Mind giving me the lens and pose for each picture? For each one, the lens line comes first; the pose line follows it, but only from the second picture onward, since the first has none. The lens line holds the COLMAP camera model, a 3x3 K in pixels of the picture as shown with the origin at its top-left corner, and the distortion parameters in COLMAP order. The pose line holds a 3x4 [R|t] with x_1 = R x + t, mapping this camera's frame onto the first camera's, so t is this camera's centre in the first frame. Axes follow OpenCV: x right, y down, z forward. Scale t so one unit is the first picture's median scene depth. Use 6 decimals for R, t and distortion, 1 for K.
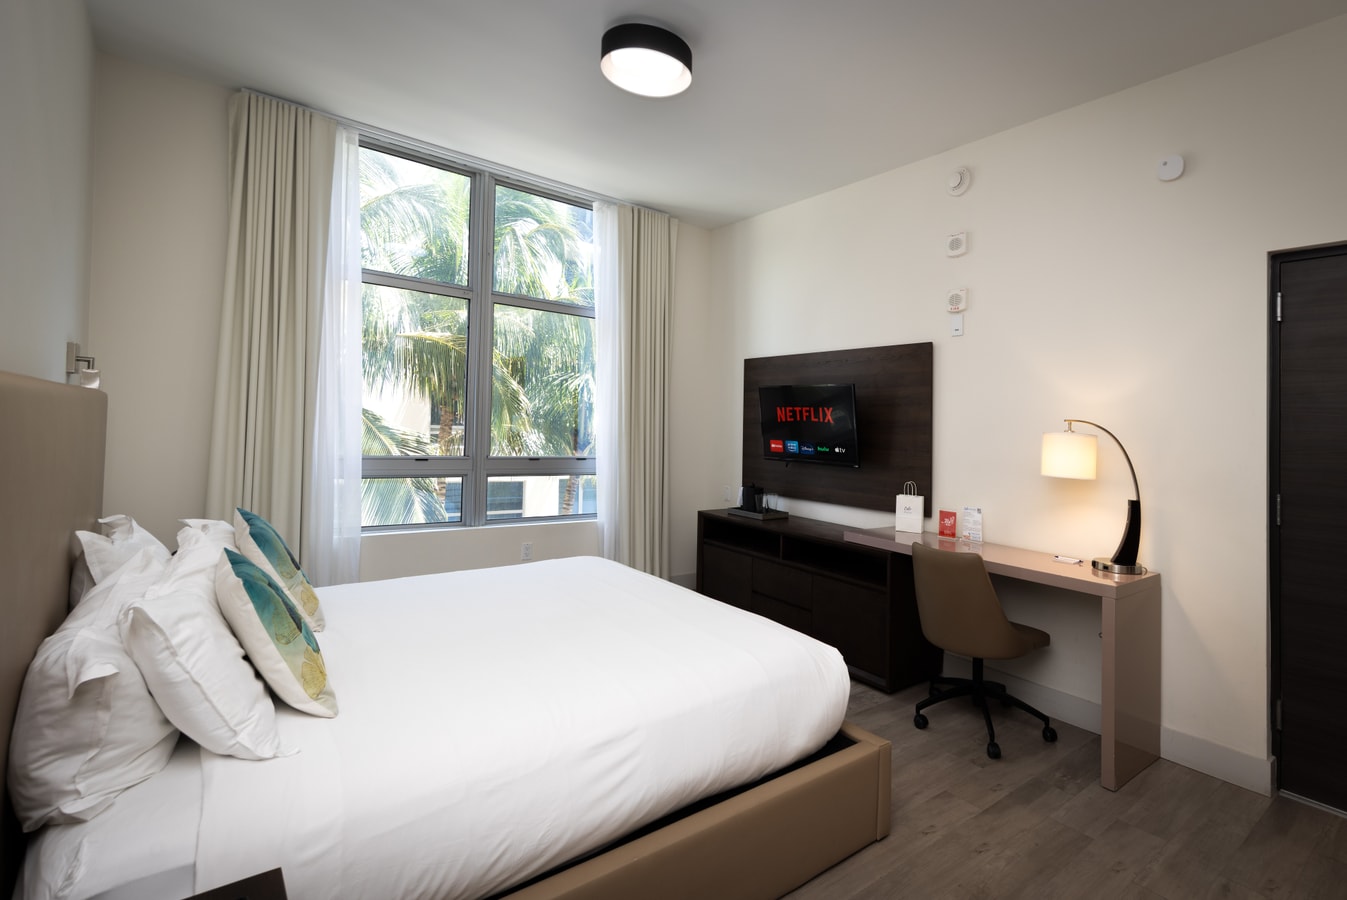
lens RADIAL K [[603.8, 0, 673.5], [0, 603.8, 450.0], [0, 0, 1]] dist [0.019789, -0.007357]
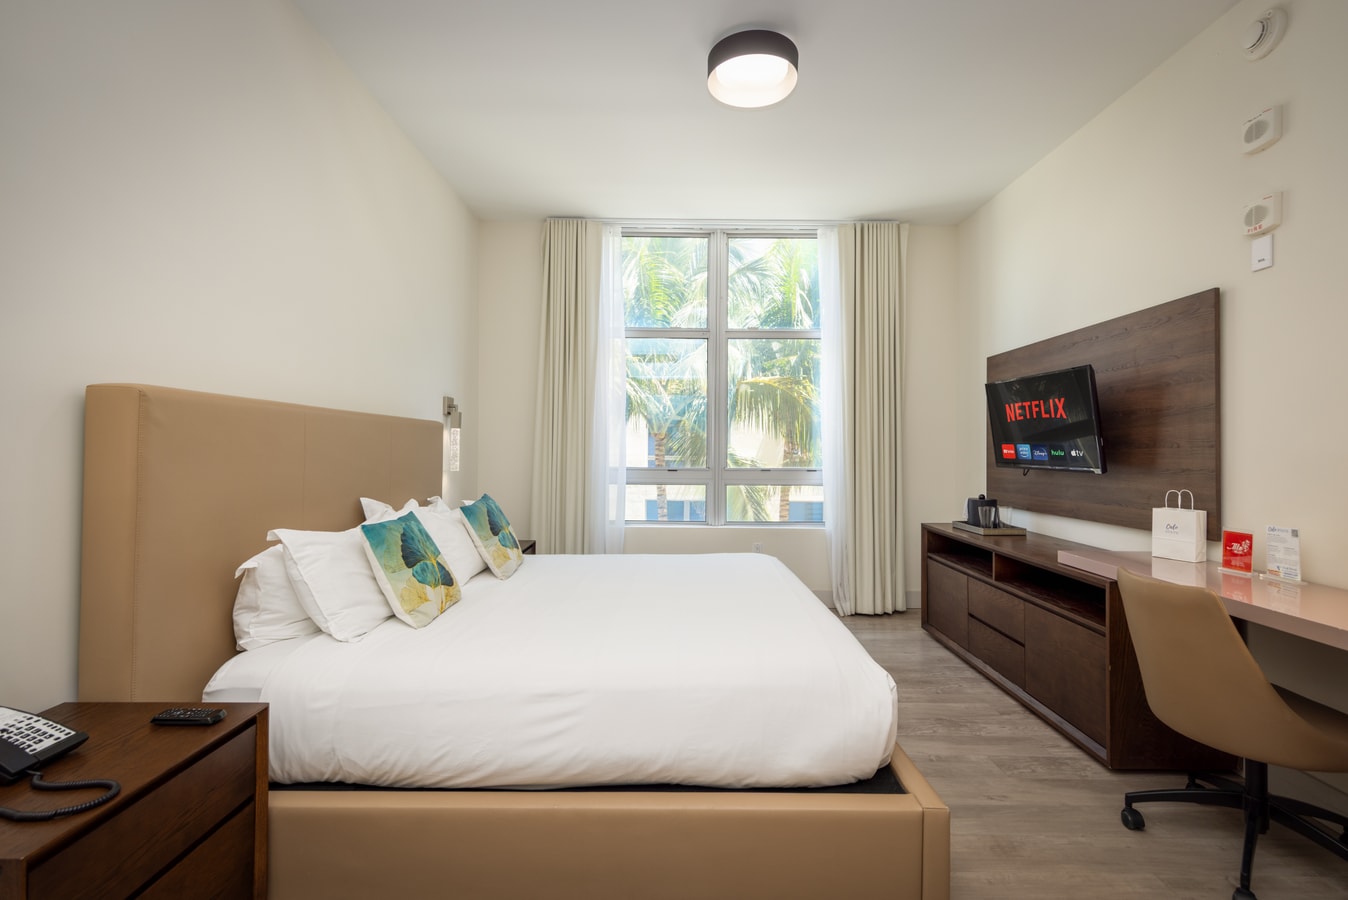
lens RADIAL K [[515.7, 0, 674.1], [0, 515.7, 473.9], [0, 0, 1]] dist [0.009011, 0.000060]
pose [[0.811740, -0.005448, -0.583993, 0.259998], [0.003411, 0.999984, -0.004587, 0.033947], [0.584009, 0.001731, 0.811746, 0.149328]]
